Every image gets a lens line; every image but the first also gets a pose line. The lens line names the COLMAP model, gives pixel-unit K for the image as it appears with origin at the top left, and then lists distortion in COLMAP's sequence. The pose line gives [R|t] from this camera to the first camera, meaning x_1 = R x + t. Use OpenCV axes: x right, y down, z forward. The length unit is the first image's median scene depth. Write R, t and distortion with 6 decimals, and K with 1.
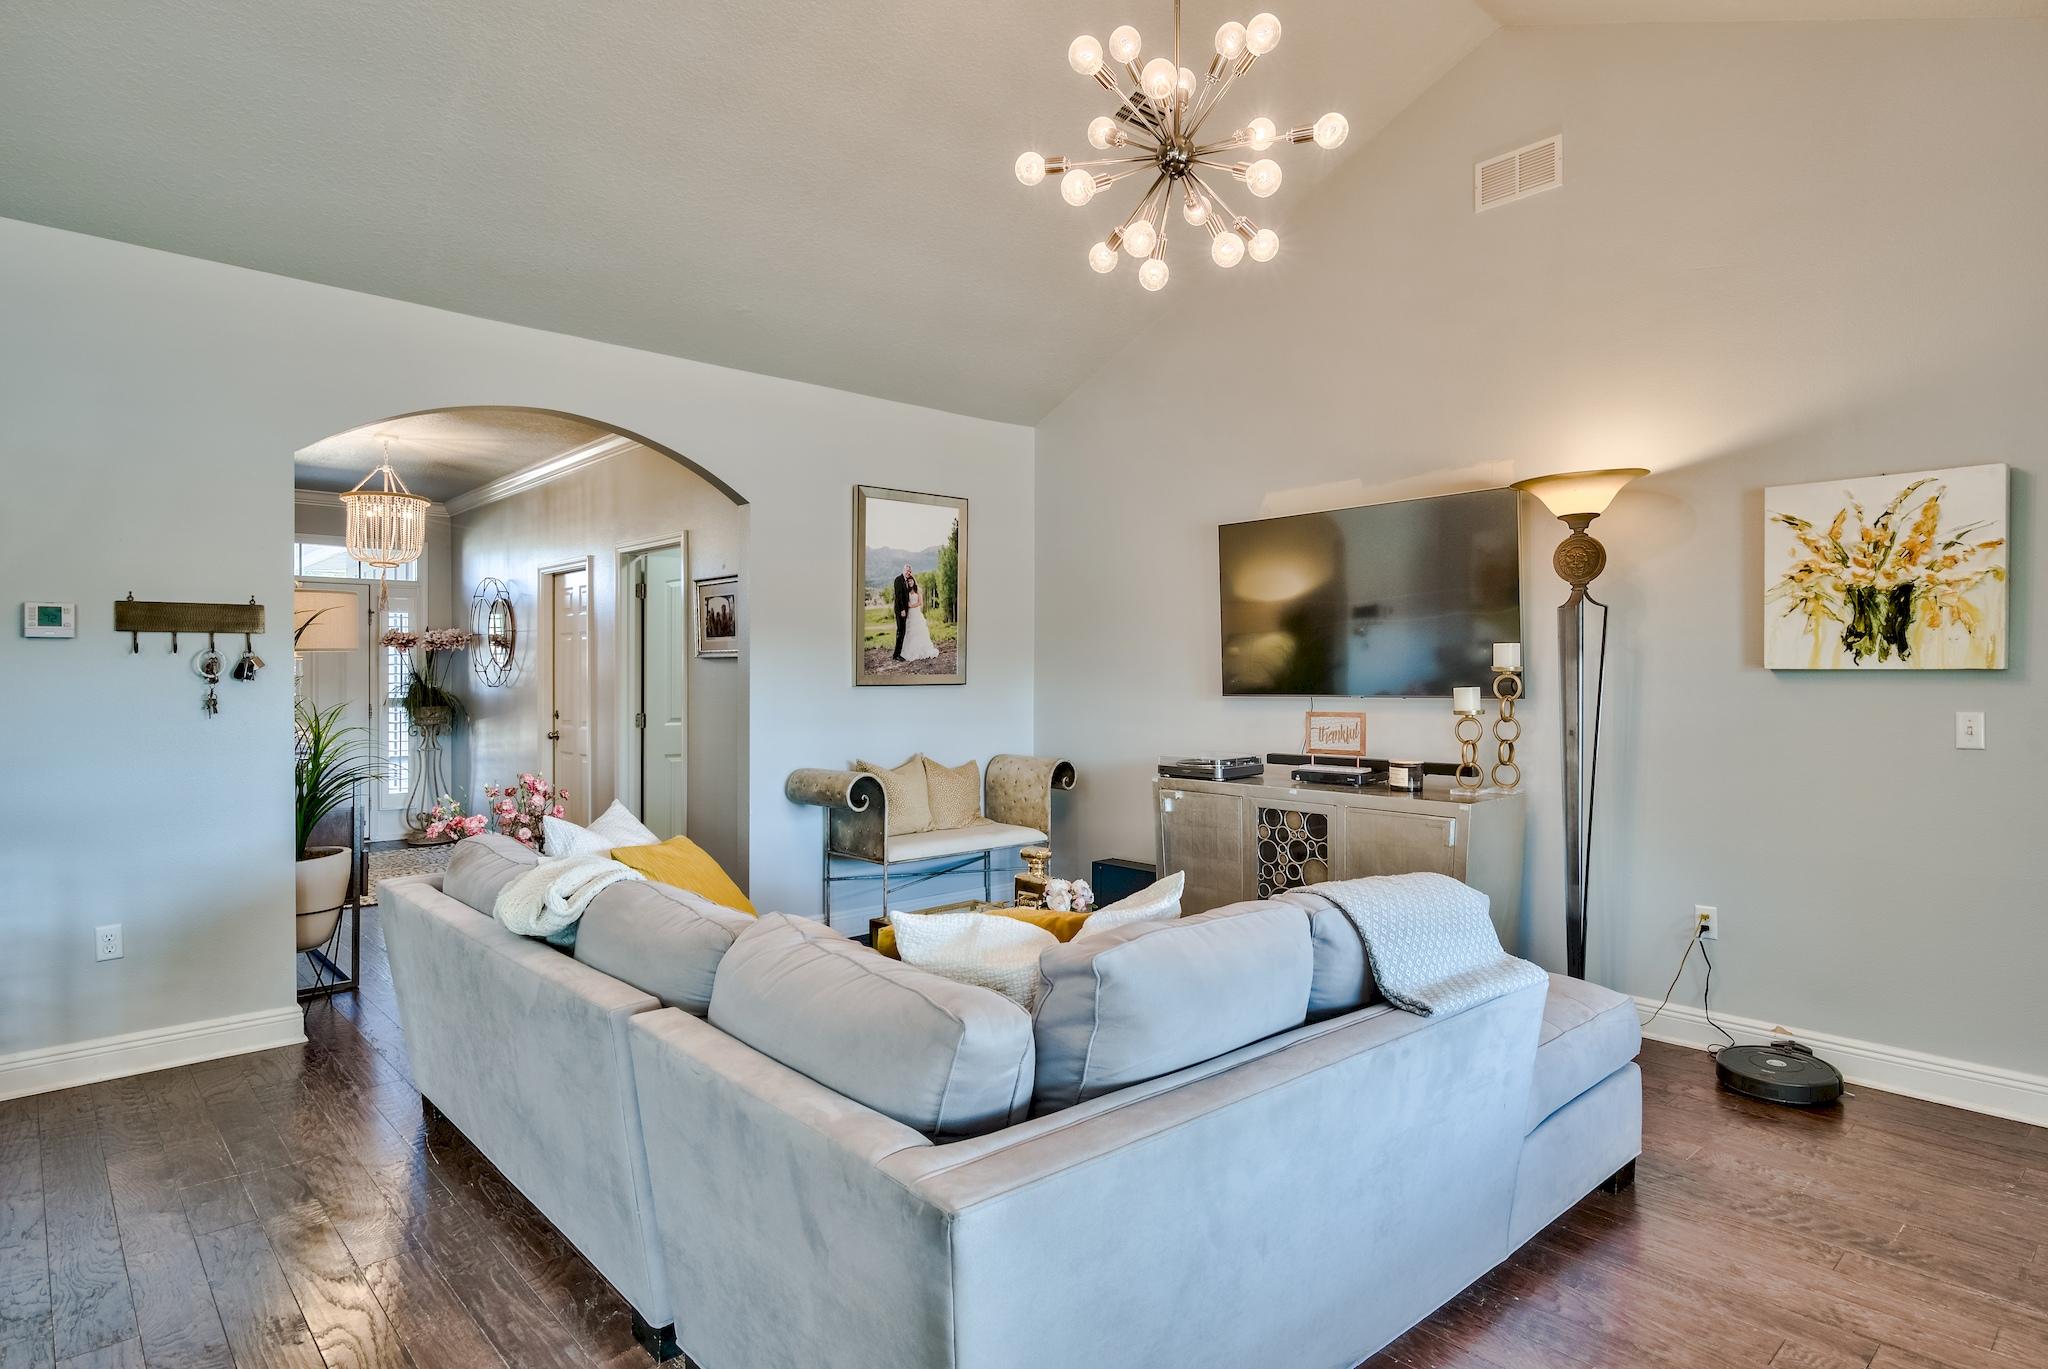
lens RADIAL K [[1117.3, 0, 1037.4], [0, 1117.3, 679.1], [0, 0, 1]] dist [0.002008, 0.001978]
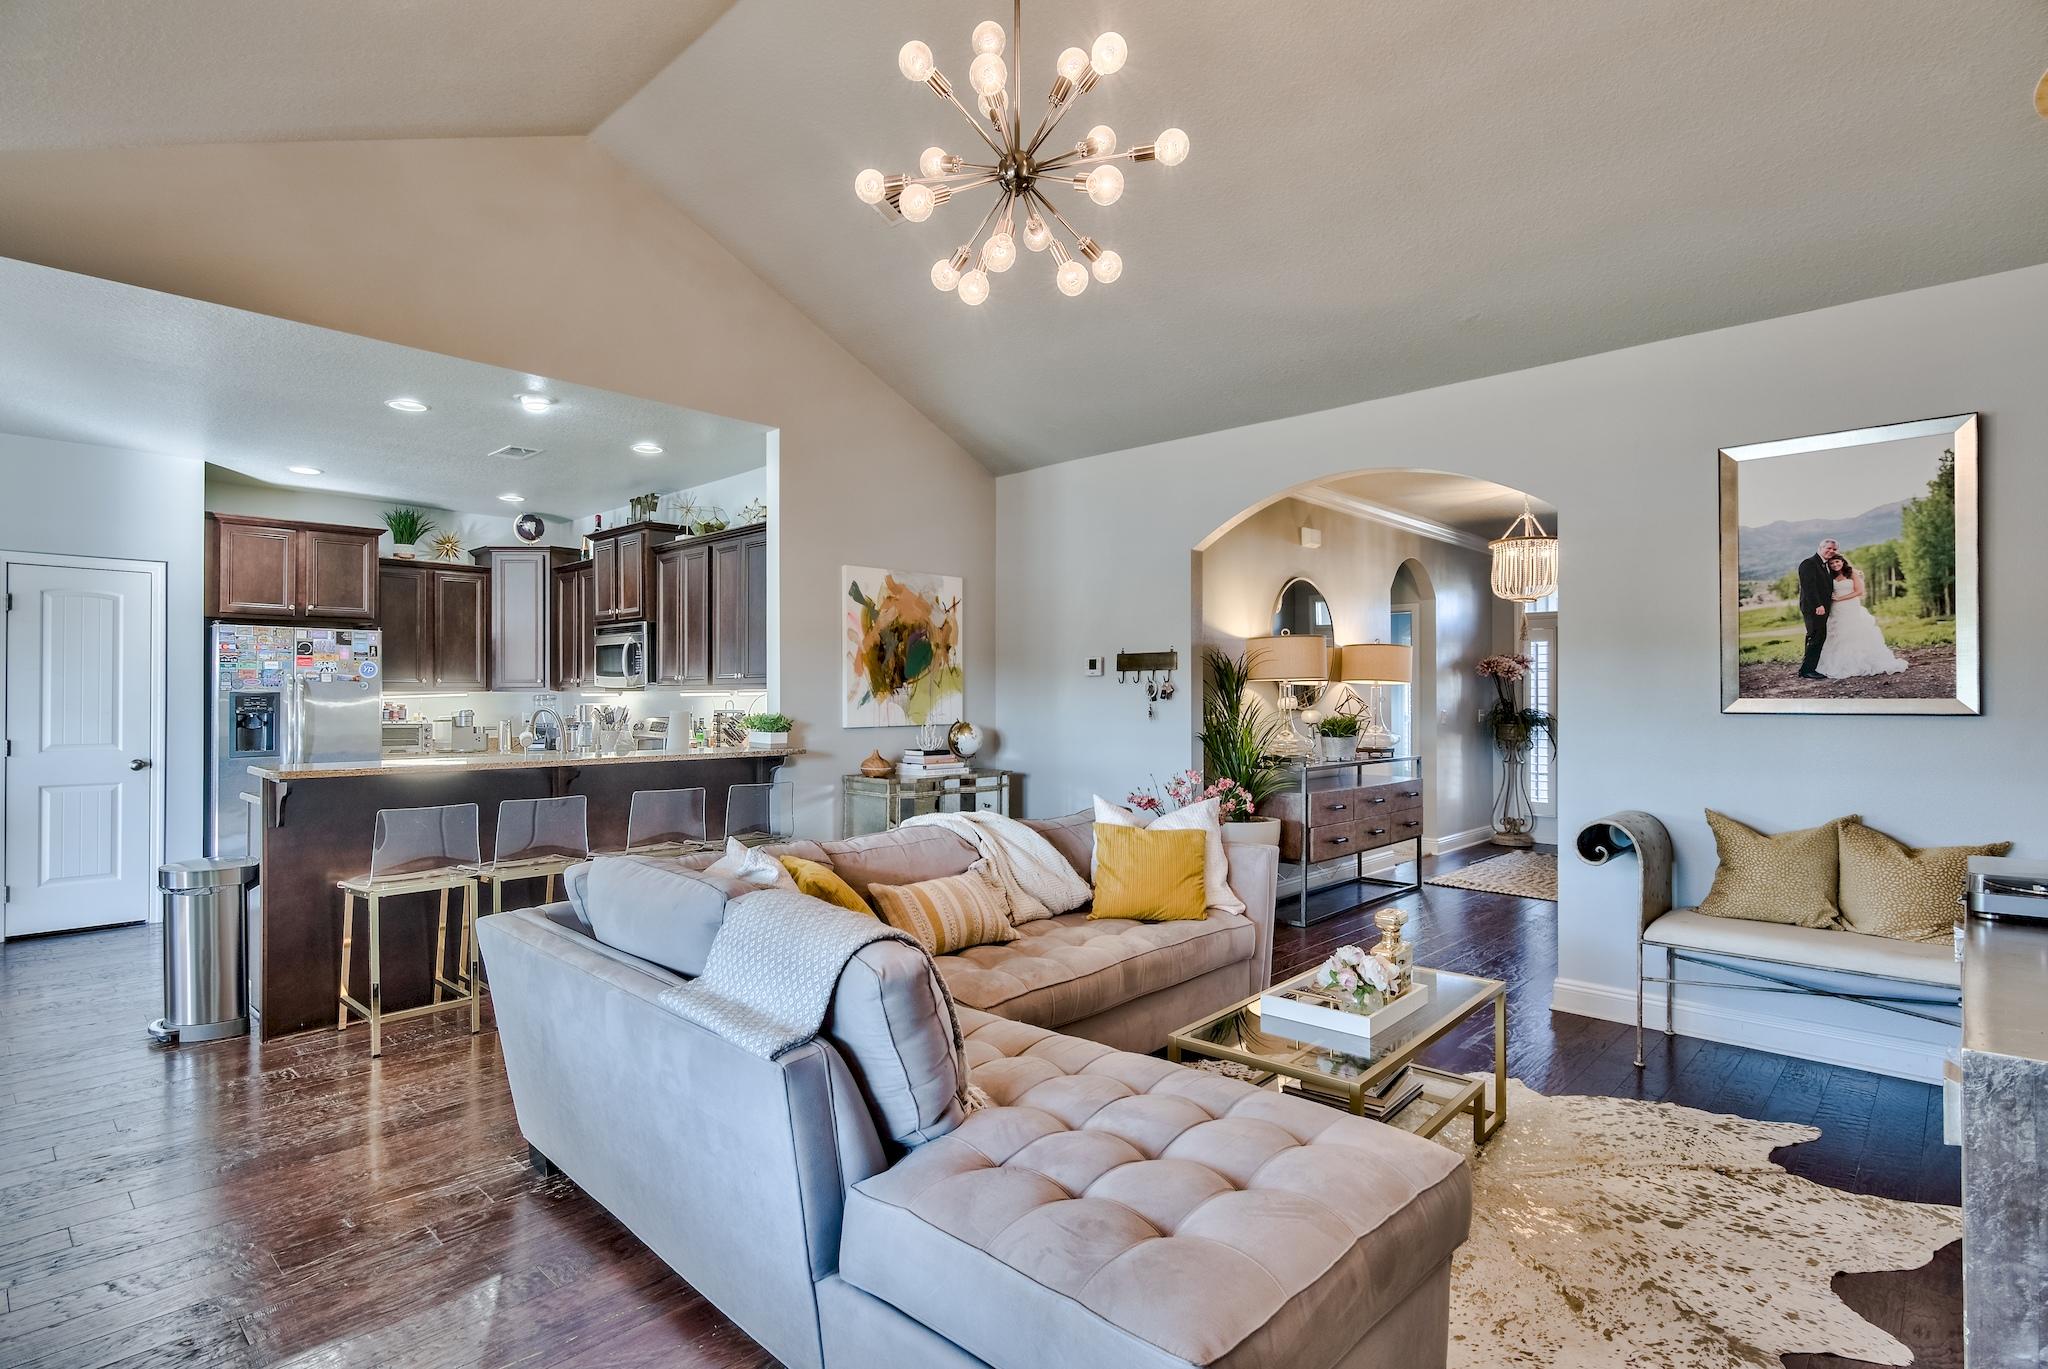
lens RADIAL K [[1006.9, 0, 958.6], [0, 1006.9, 691.7], [0, 0, 1]] dist [-0.005237, -0.000053]
pose [[0.044186, -0.001251, -0.999023, 0.648505], [-0.005763, 0.999982, -0.001508, -0.005523], [0.999007, 0.005824, 0.044178, 0.587209]]
